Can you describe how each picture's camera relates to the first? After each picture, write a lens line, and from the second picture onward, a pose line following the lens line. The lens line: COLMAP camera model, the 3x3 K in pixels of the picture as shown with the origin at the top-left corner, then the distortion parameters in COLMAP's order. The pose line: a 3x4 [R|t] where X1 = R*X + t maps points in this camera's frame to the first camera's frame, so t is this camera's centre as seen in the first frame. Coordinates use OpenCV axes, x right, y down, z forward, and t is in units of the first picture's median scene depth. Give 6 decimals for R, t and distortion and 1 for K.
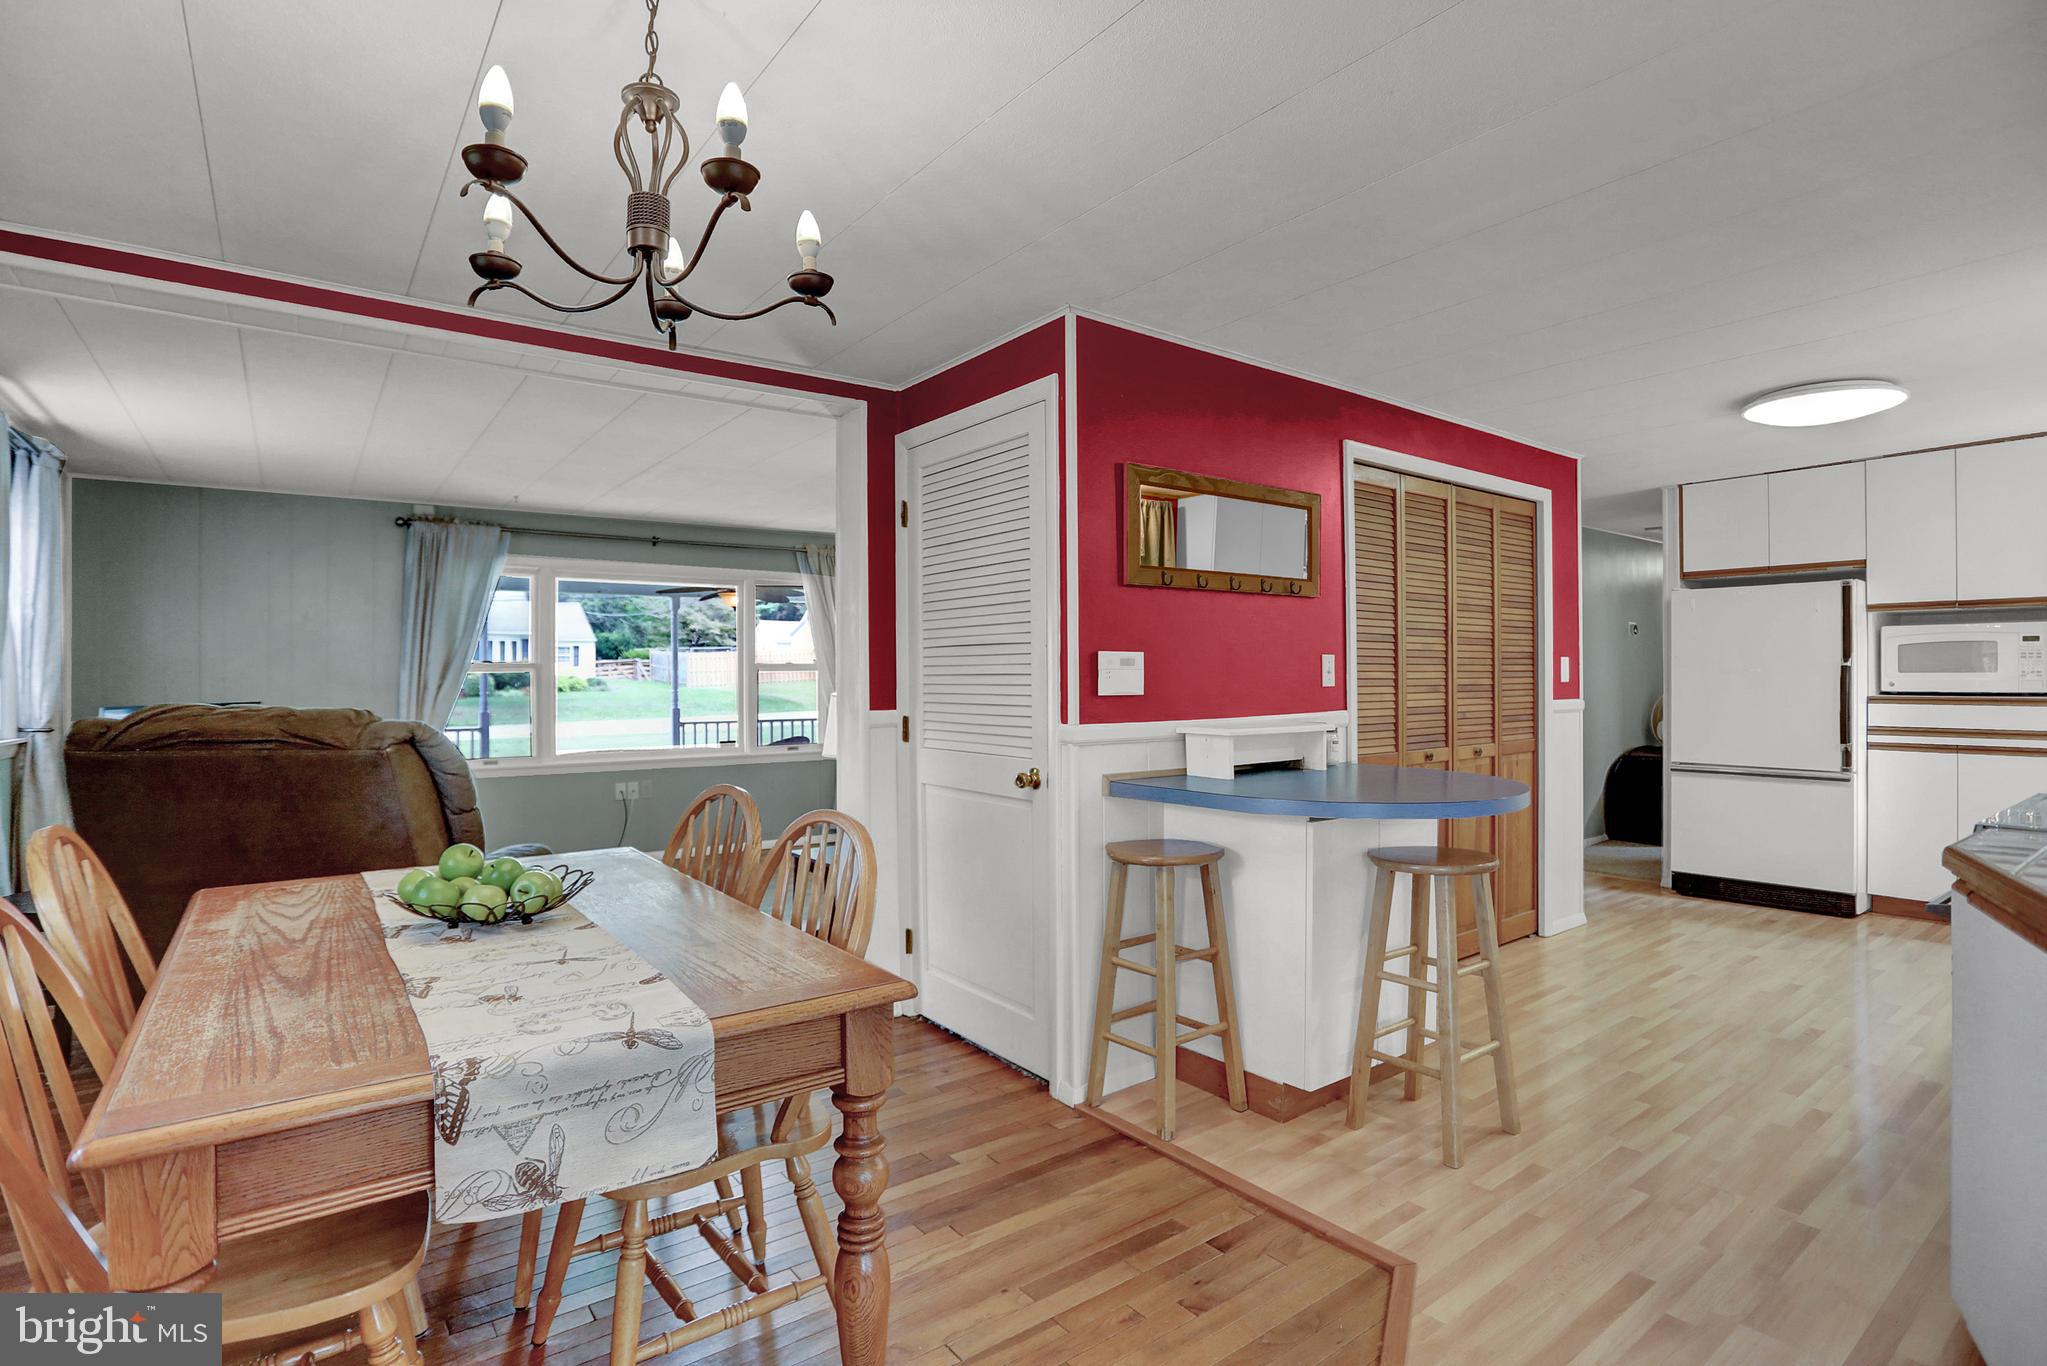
lens RADIAL K [[987.5, 0, 1039.4], [0, 987.5, 674.1], [0, 0, 1]] dist [-0.036970, 0.007626]
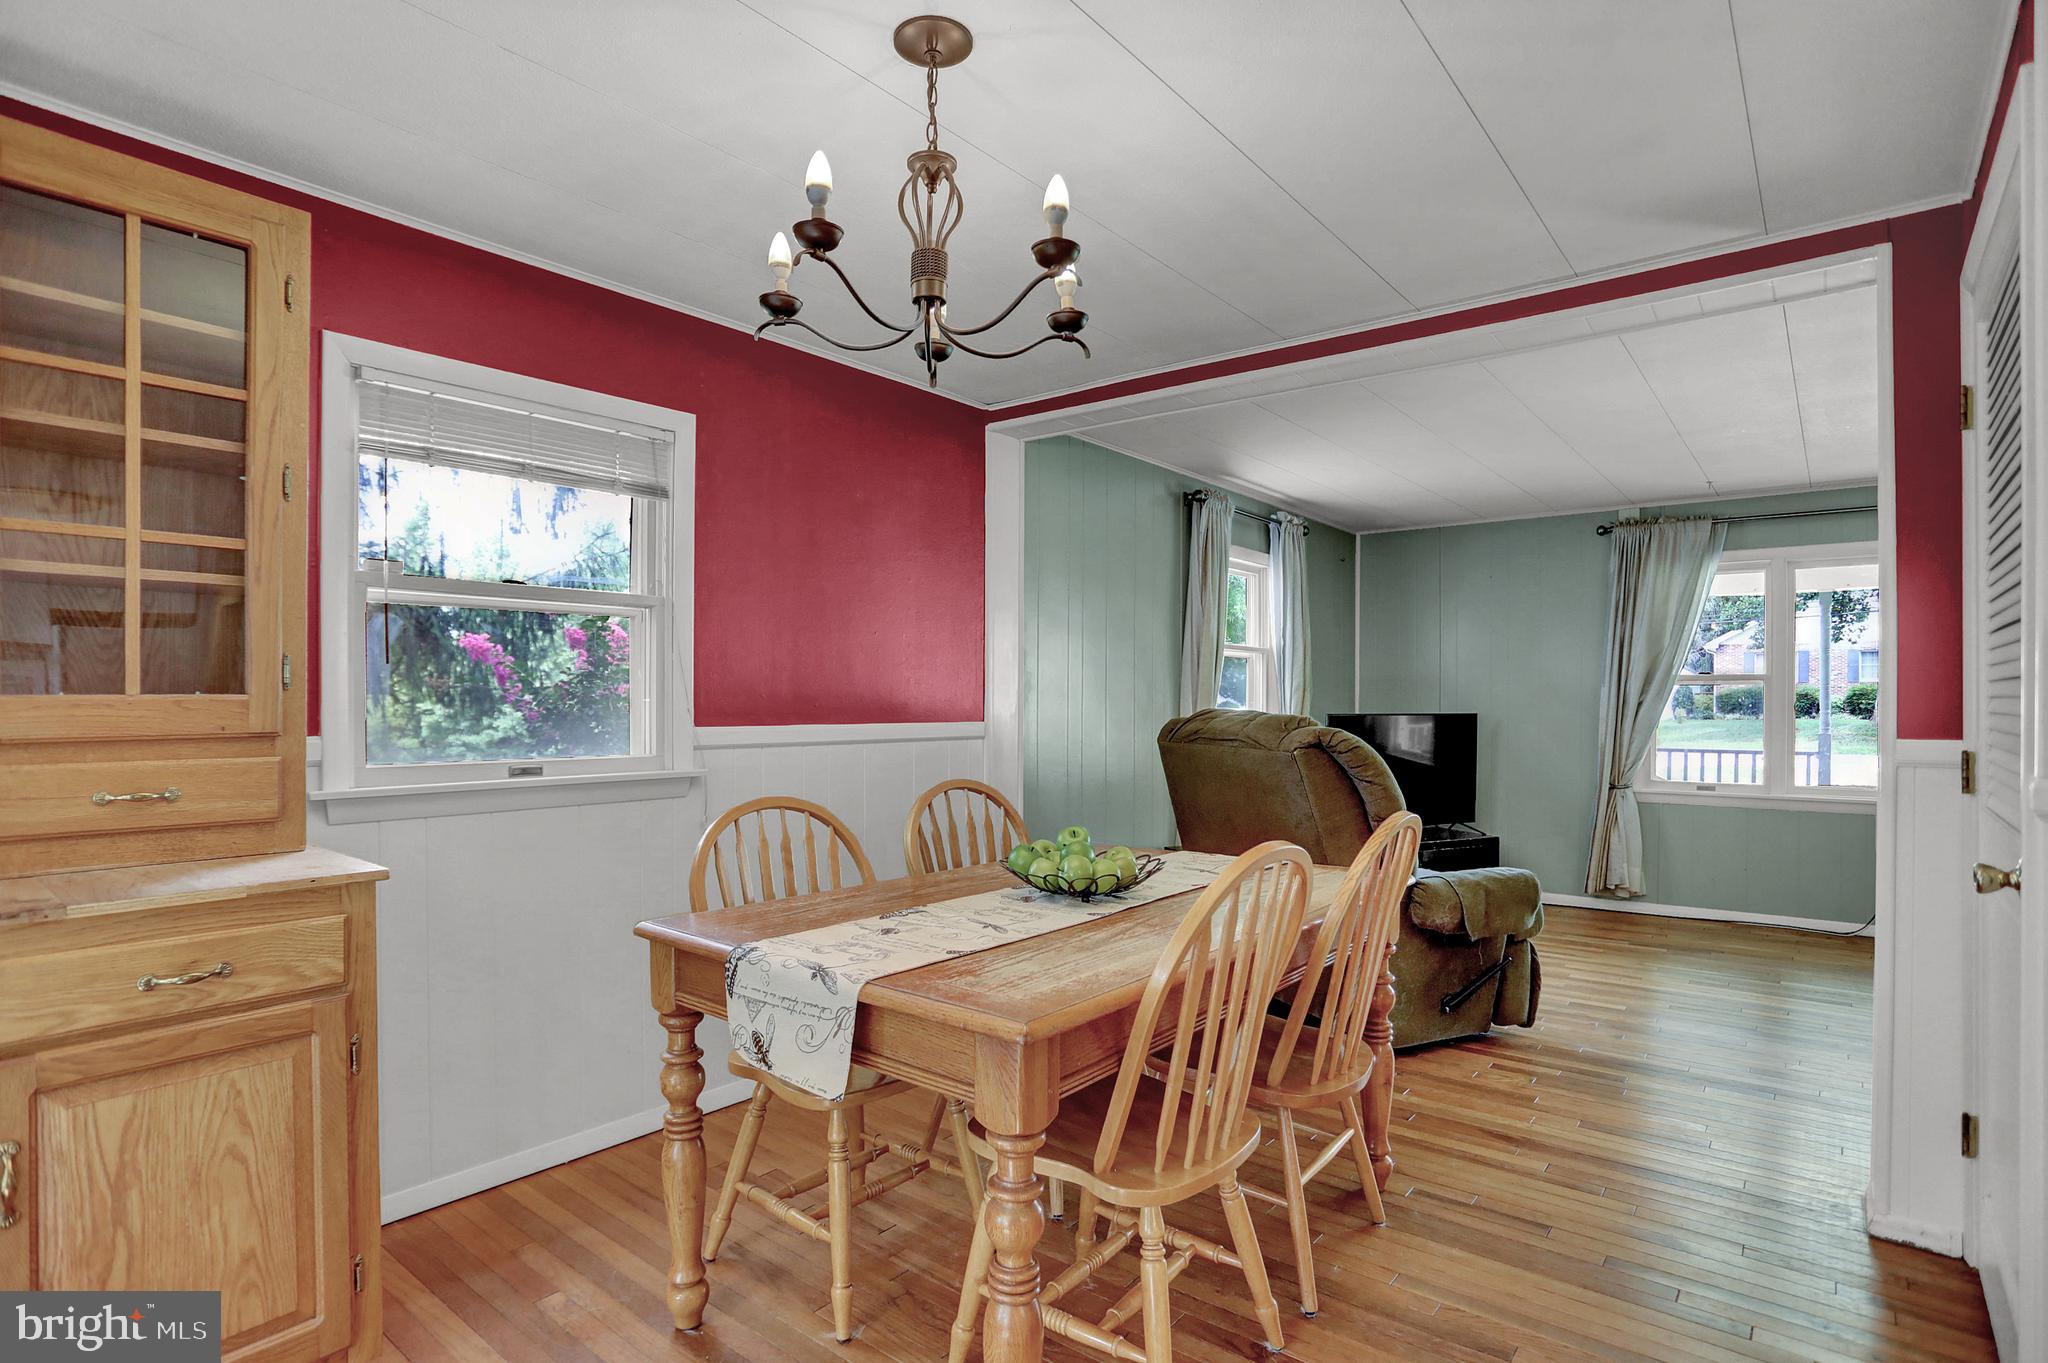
lens RADIAL K [[1041.5, 0, 1035.4], [0, 1041.5, 688.2], [0, 0, 1]] dist [-0.032156, 0.001053]
pose [[0.255798, -0.005642, -0.966714, 0.287386], [0.001934, 0.999984, -0.005325, 0.006641], [0.966728, -0.000507, 0.255805, 0.289775]]
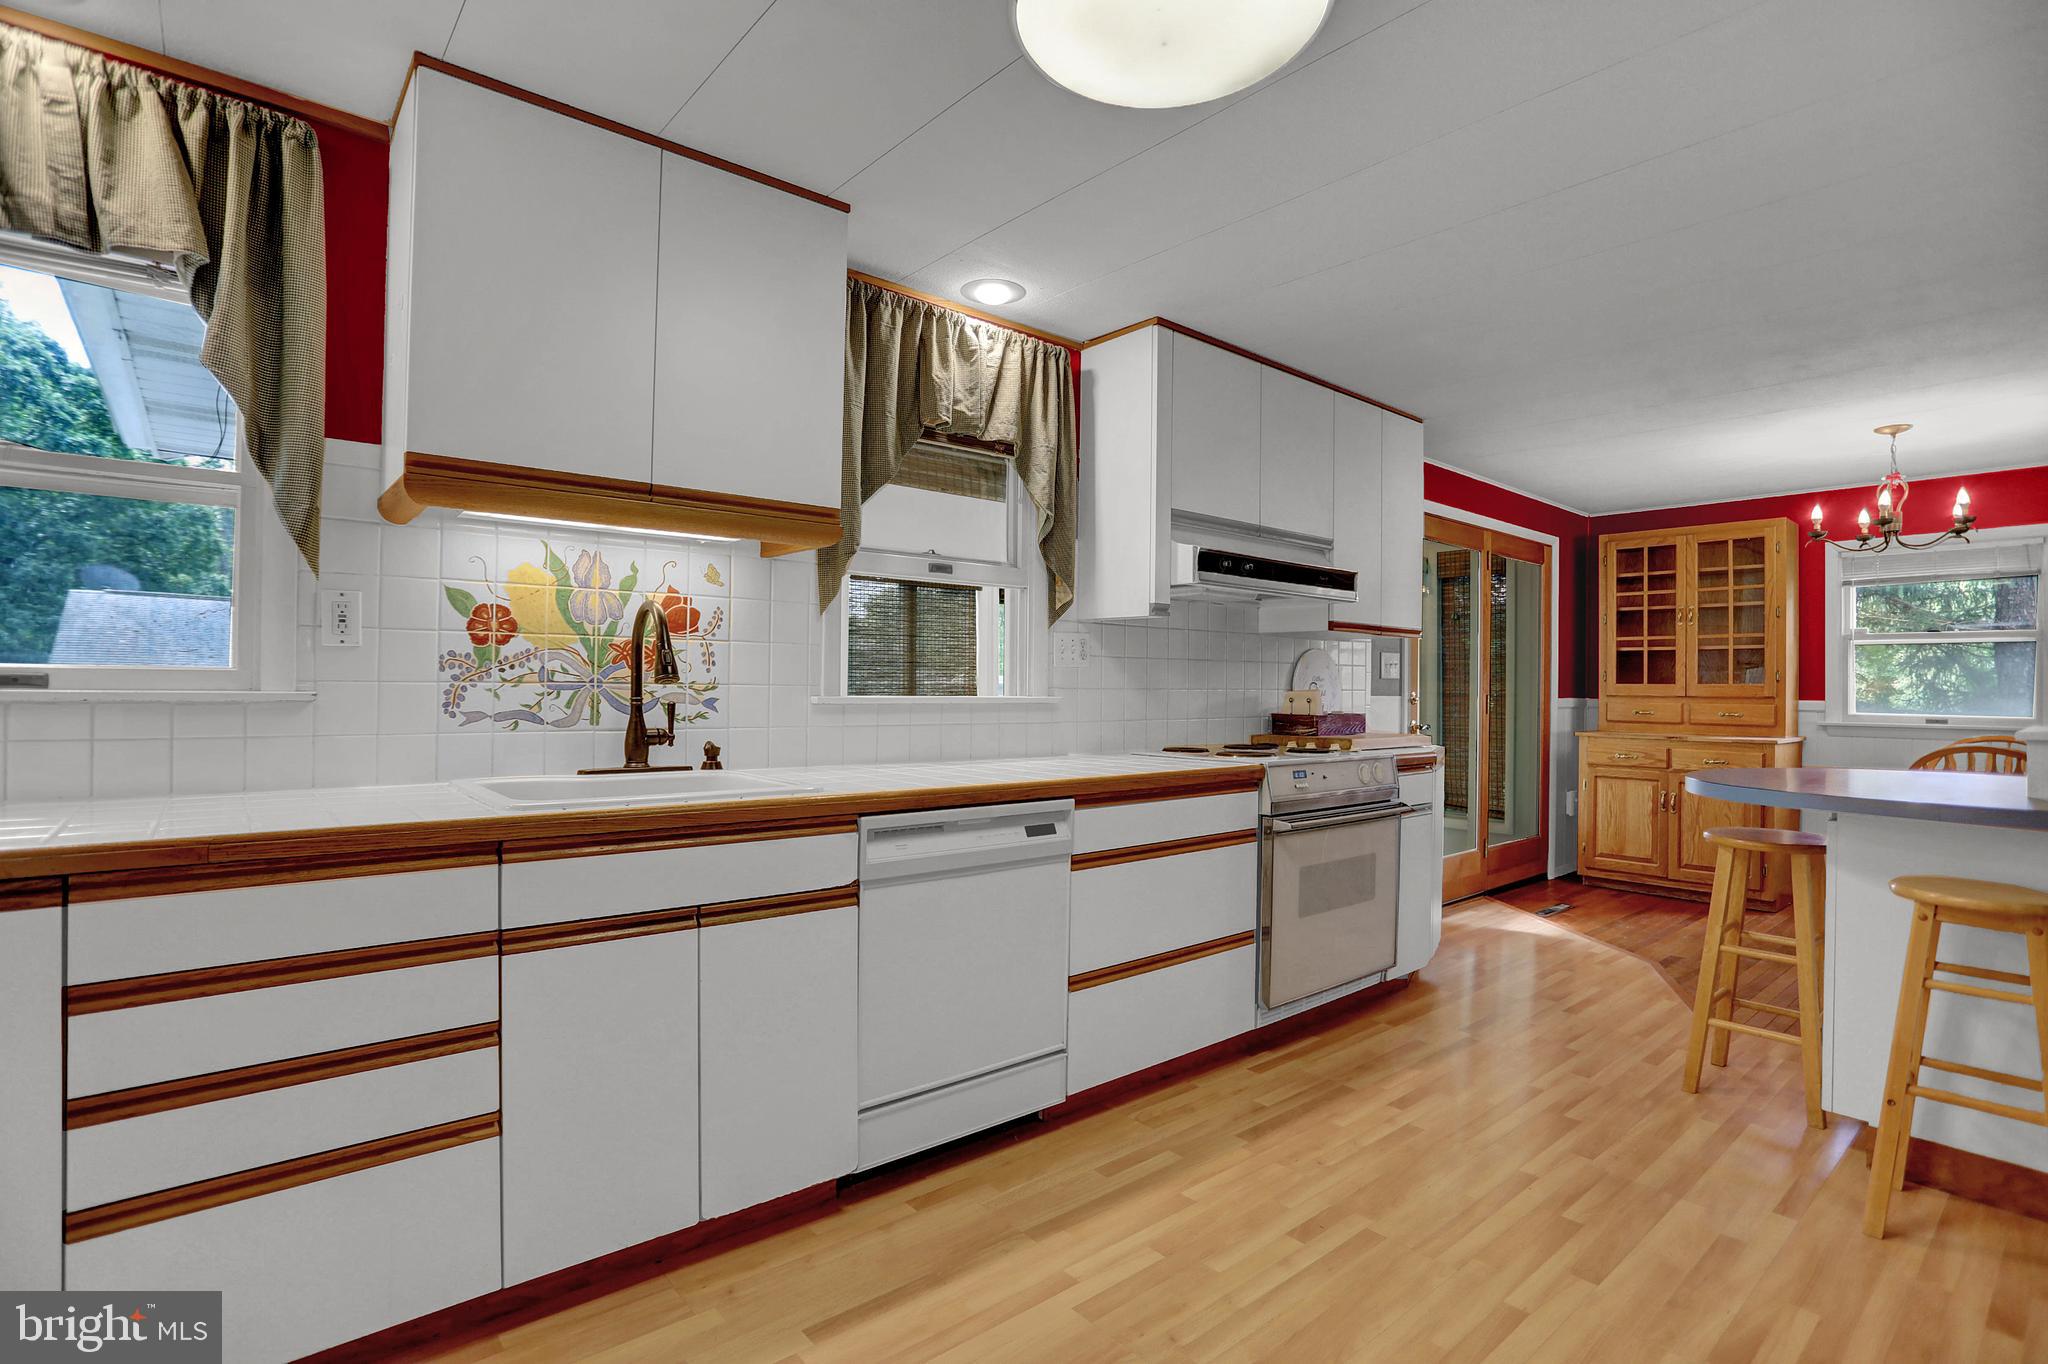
lens RADIAL K [[988.0, 0, 1033.8], [0, 988.0, 676.3], [0, 0, 1]] dist [-0.036970, 0.007626]
pose [[-0.998020, -0.007547, -0.062442, 0.825814], [-0.006738, 0.999891, -0.013145, 0.019740], [0.062535, -0.012699, -0.997962, 1.308490]]
